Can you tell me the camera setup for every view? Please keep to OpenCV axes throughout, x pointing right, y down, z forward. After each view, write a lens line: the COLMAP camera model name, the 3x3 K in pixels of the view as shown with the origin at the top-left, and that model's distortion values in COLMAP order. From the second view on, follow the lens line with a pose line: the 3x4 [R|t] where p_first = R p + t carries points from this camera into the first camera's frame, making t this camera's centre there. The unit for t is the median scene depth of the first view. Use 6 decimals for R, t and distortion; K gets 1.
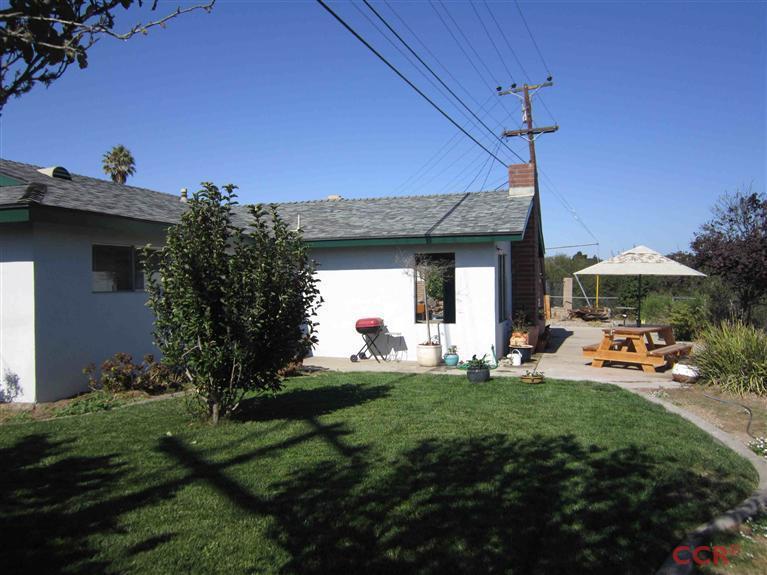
lens RADIAL K [[634.9, 0, 375.5], [0, 634.9, 291.7], [0, 0, 1]] dist [-0.060020, 0.033490]
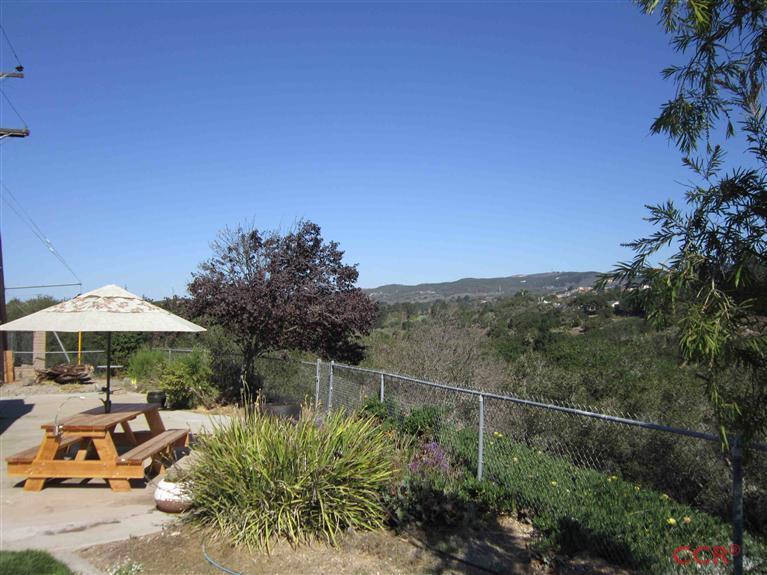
lens RADIAL K [[634.9, 0, 378.4], [0, 634.9, 289.9], [0, 0, 1]] dist [-0.060020, 0.033490]
pose [[0.730455, 0.025520, 0.682484, 0.131914], [0.023406, 0.997779, -0.062361, -0.015451], [-0.682560, 0.061526, 0.728235, 0.249089]]
